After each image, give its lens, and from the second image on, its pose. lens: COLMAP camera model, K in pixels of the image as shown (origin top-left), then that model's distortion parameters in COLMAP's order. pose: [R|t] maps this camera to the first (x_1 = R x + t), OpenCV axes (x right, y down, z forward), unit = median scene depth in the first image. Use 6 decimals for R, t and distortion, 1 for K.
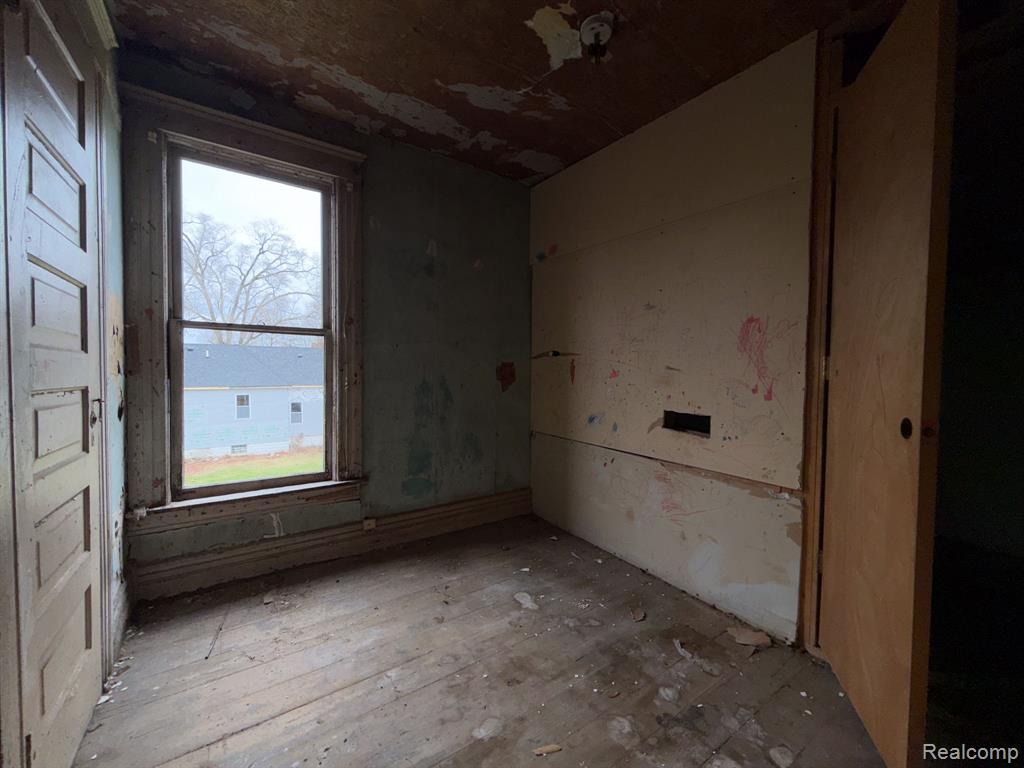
lens RADIAL K [[408.0, 0, 518.1], [0, 408.0, 382.6], [0, 0, 1]] dist [-0.001314, 0.000251]
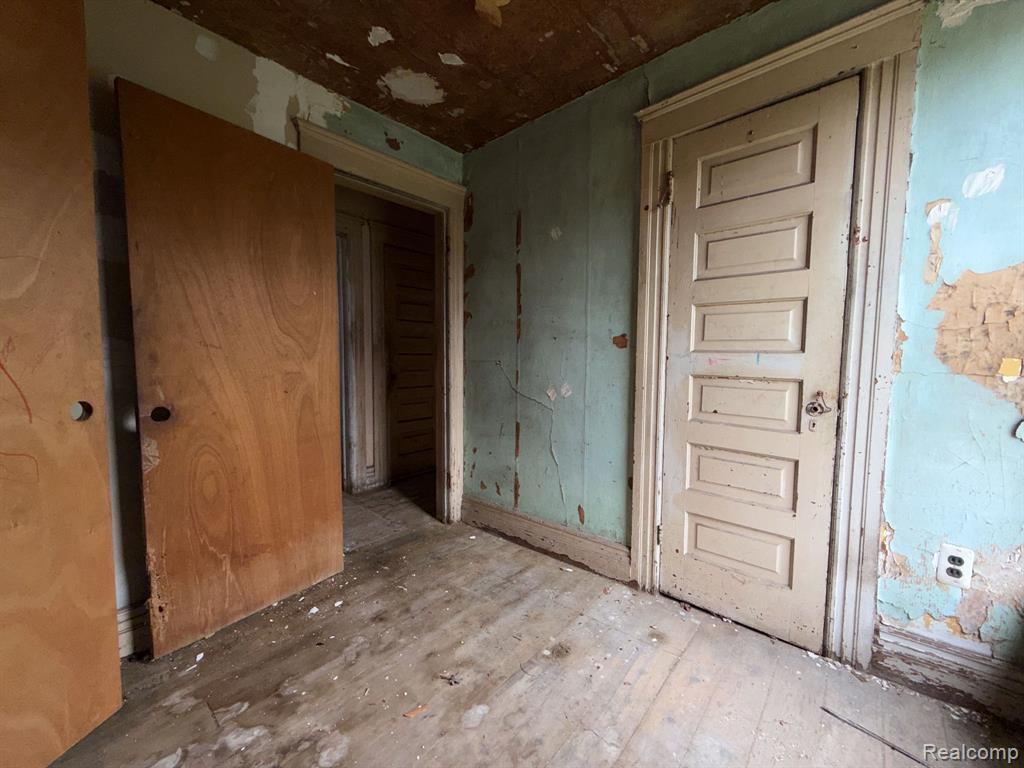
lens RADIAL K [[408.0, 0, 511.3], [0, 408.0, 384.3], [0, 0, 1]] dist [-0.001314, 0.000251]
pose [[-0.973466, 0.000278, -0.228832, 0.071182], [-0.022703, 0.994948, 0.097790, -0.075217], [0.227703, 0.100390, -0.968542, 1.911665]]
